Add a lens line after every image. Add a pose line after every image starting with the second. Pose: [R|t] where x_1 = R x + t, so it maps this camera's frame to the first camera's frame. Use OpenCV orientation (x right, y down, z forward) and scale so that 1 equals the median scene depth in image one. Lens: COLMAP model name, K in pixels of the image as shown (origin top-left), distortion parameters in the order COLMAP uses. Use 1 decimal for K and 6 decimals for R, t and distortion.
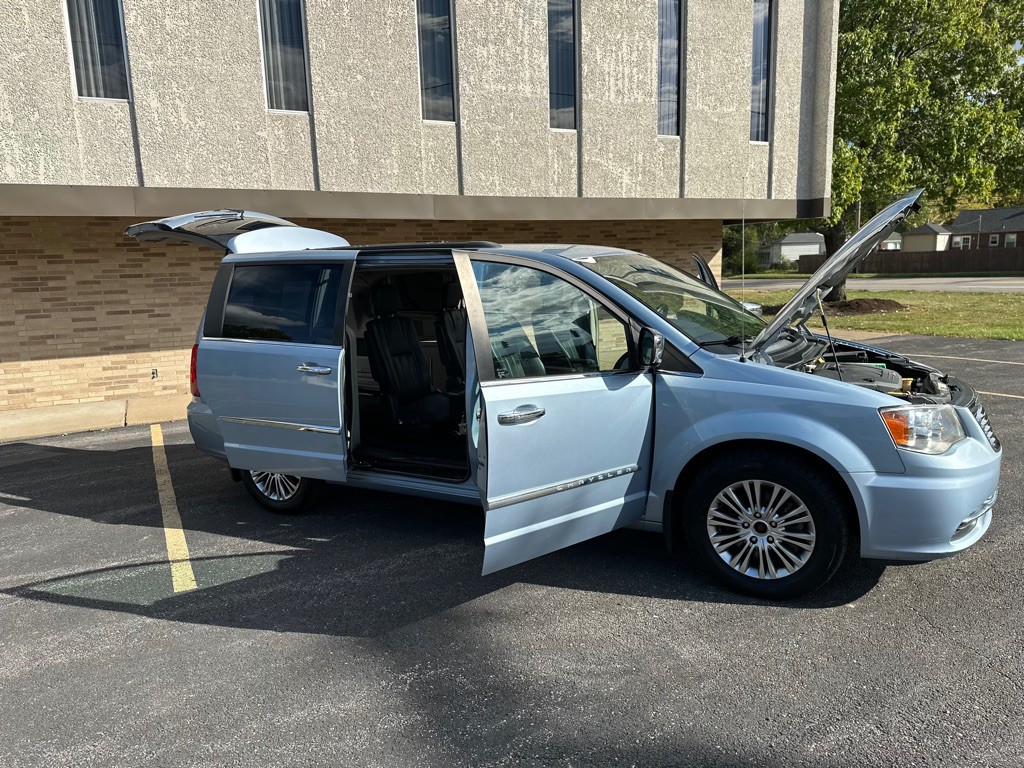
lens RADIAL K [[715.0, 0, 508.6], [0, 715.0, 388.7], [0, 0, 1]] dist [0.051500, -0.066375]
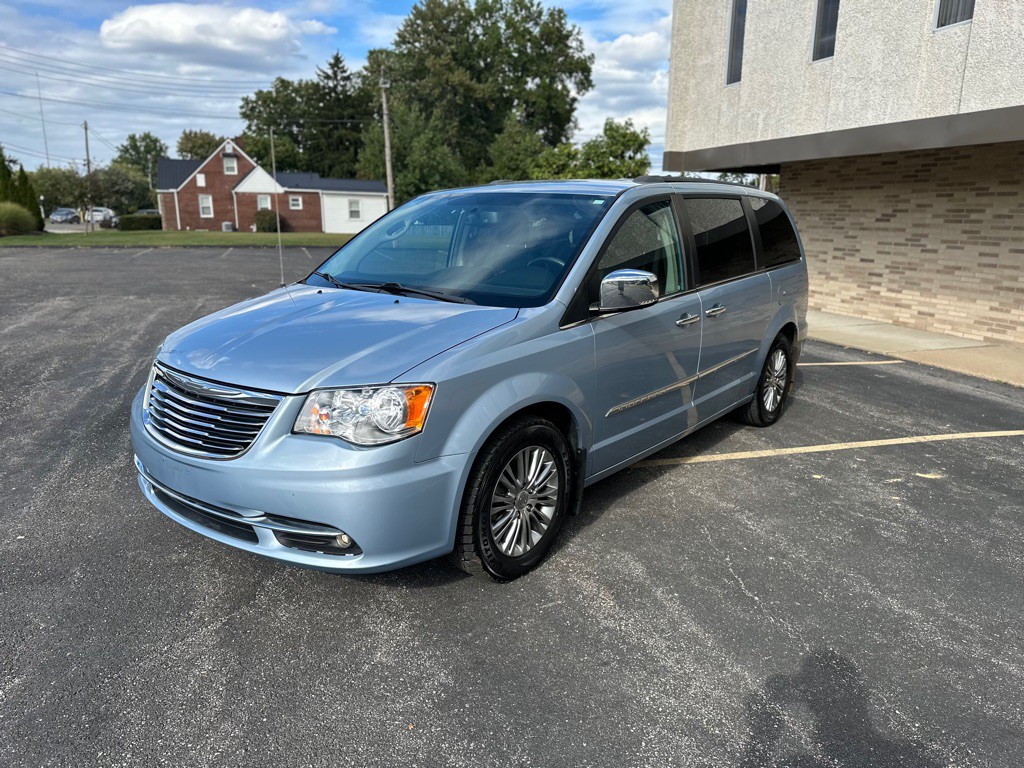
lens RADIAL K [[721.7, 0, 511.5], [0, 721.7, 386.8], [0, 0, 1]] dist [0.021316, -0.031269]
pose [[-0.171600, 0.258862, -0.950549, 0.501698], [-0.168281, 0.942979, 0.287179, -0.101225], [0.970688, 0.209239, -0.118253, 0.534237]]
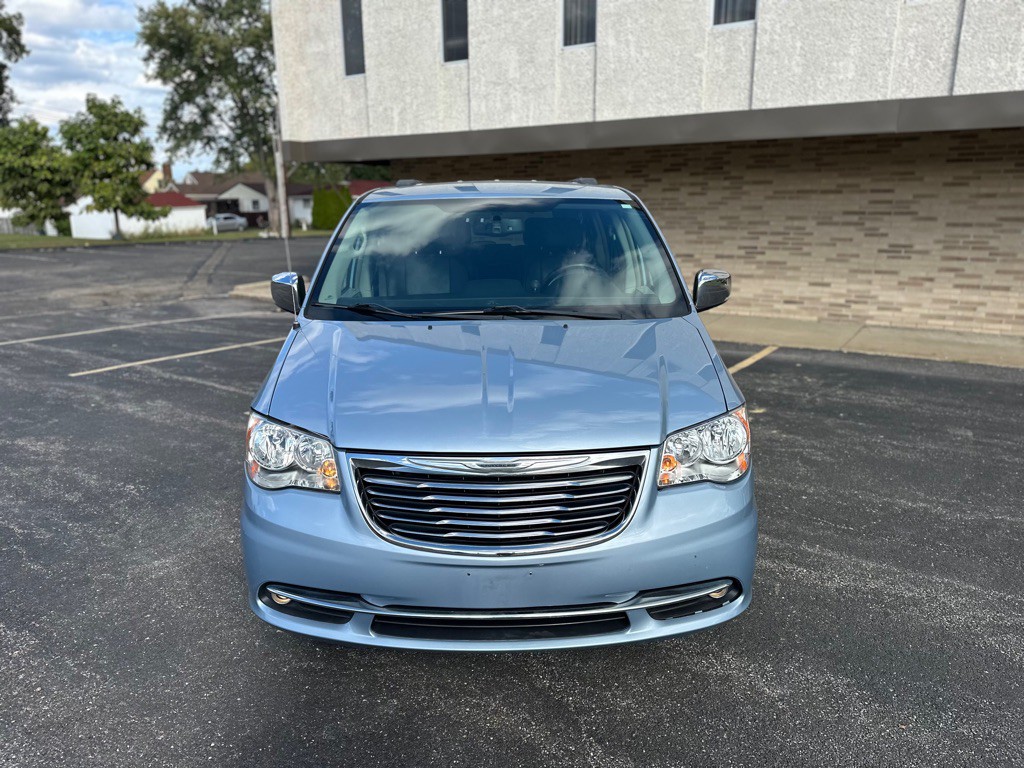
lens RADIAL K [[723.3, 0, 504.9], [0, 723.3, 387.2], [0, 0, 1]] dist [0.020961, -0.021602]
pose [[0.482482, 0.245316, -0.840851, 0.428196], [-0.151721, 0.968875, 0.195609, -0.063944], [0.862665, 0.033197, 0.504684, 0.266601]]
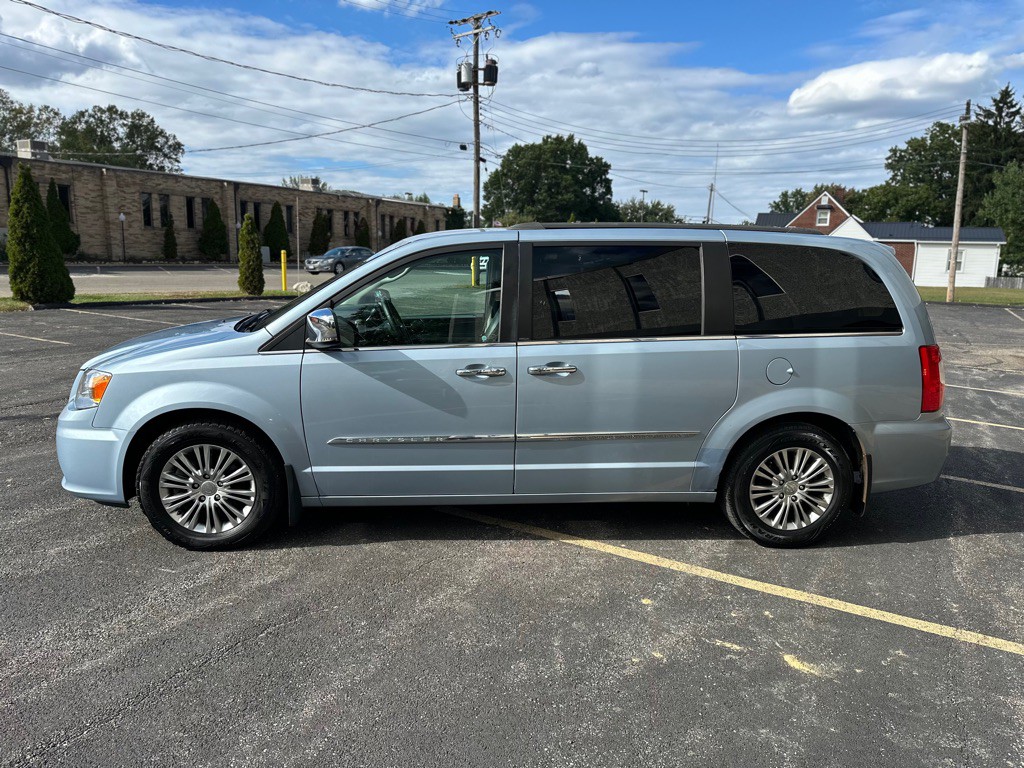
lens RADIAL K [[715.0, 0, 508.6], [0, 715.0, 388.7], [0, 0, 1]] dist [0.051500, -0.066375]
pose [[-0.840993, 0.115233, -0.528632, 0.275250], [-0.080018, 0.939821, 0.332165, -0.155166], [0.535096, 0.321649, -0.781162, 0.882017]]
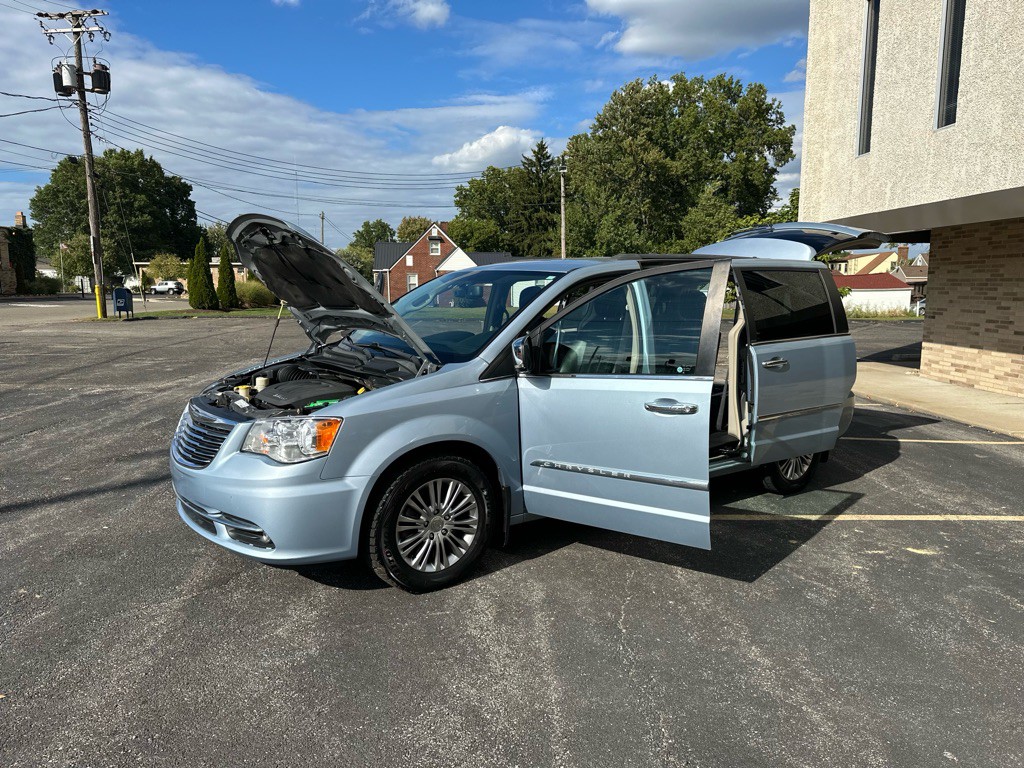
lens RADIAL K [[715.0, 0, 508.6], [0, 715.0, 388.7], [0, 0, 1]] dist [0.051500, -0.066375]
pose [[-0.432166, 0.158943, -0.887676, 0.518129], [-0.136141, 0.961564, 0.238453, -0.126962], [0.891458, 0.223900, -0.393917, 0.677270]]
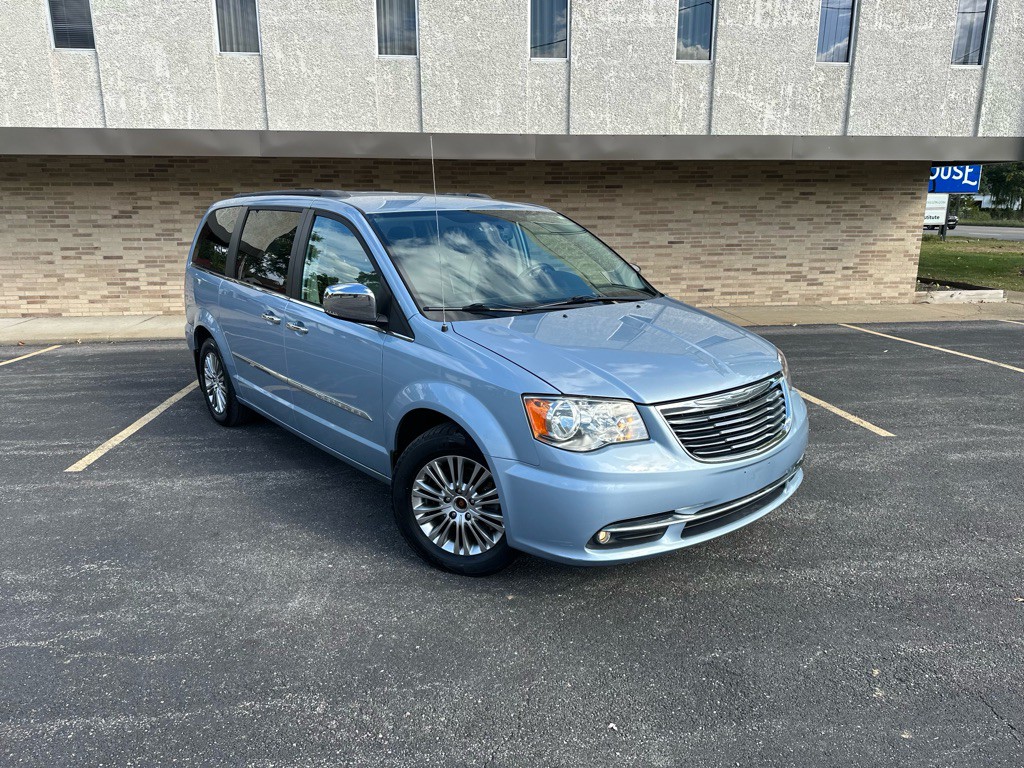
lens RADIAL K [[719.0, 0, 516.1], [0, 719.0, 375.7], [0, 0, 1]] dist [0.022604, -0.027397]
pose [[0.928792, 0.115157, -0.352255, 0.266760], [-0.089654, 0.992083, 0.087937, -0.025084], [0.359593, -0.050094, 0.931764, 0.045260]]
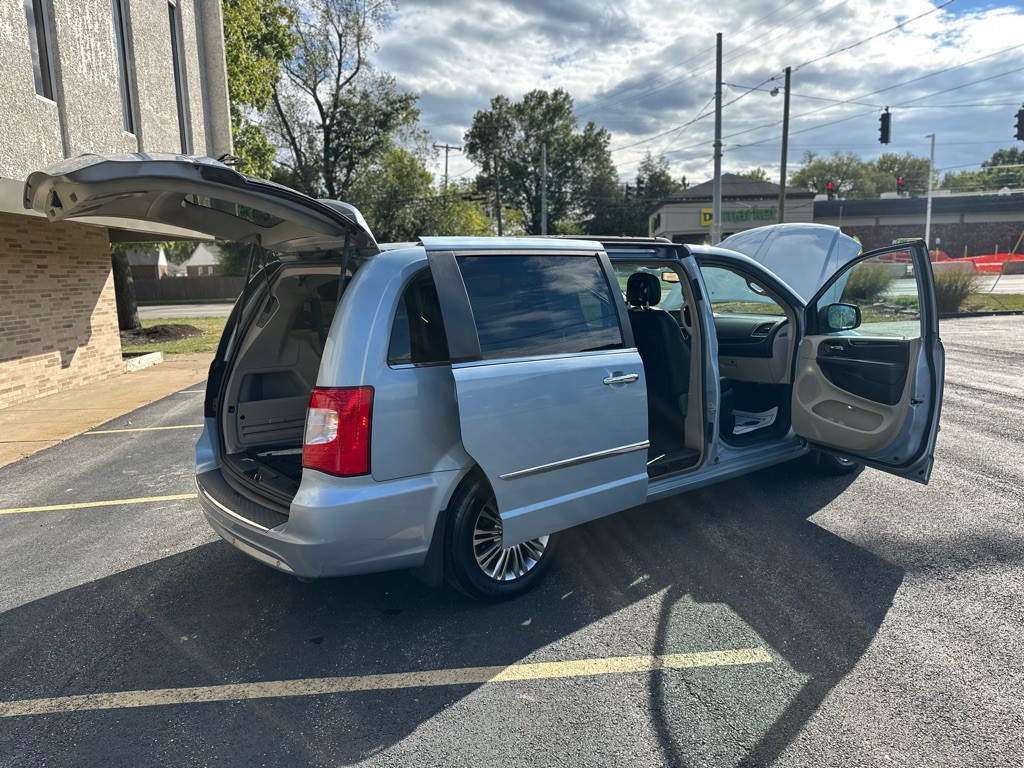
lens RADIAL K [[715.0, 0, 508.6], [0, 715.0, 388.7], [0, 0, 1]] dist [0.051500, -0.066375]
pose [[0.412737, -0.123075, 0.902497, -0.481155], [0.164334, 0.984631, 0.059121, -0.039832], [-0.895903, 0.123910, 0.426619, 0.339212]]
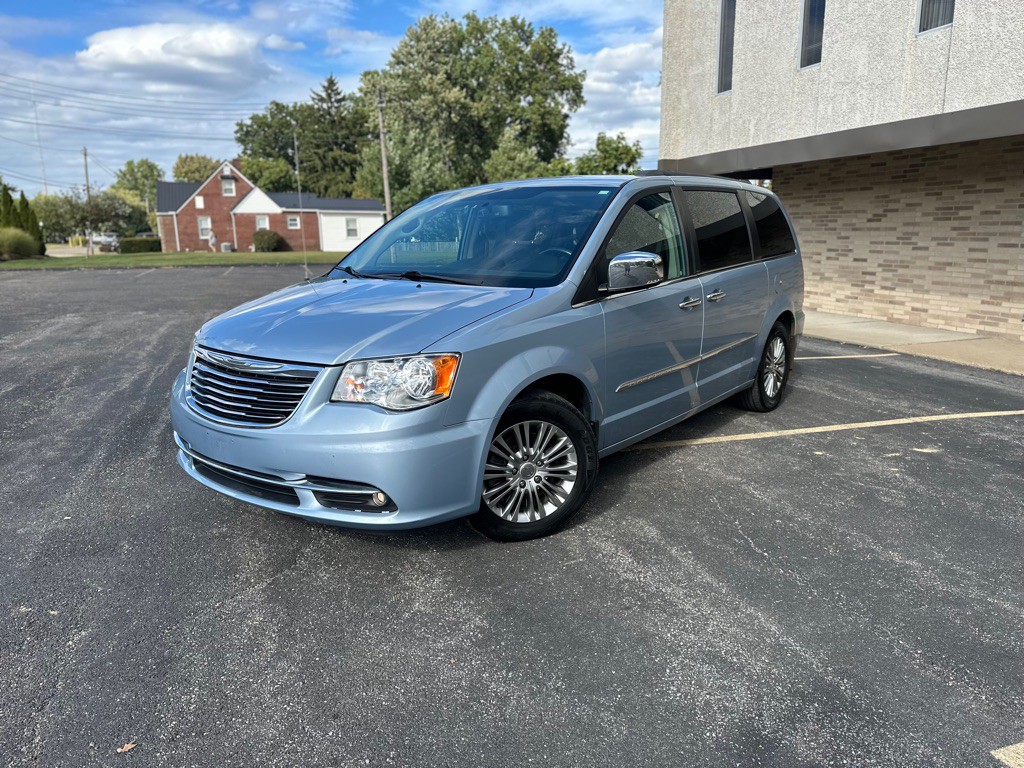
lens RADIAL K [[720.9, 0, 509.2], [0, 720.9, 383.2], [0, 0, 1]] dist [0.025732, -0.039162]
pose [[-0.166434, 0.237225, -0.957092, 0.528765], [-0.147356, 0.953746, 0.262020, -0.087905], [0.974980, 0.184642, -0.123779, 0.530852]]
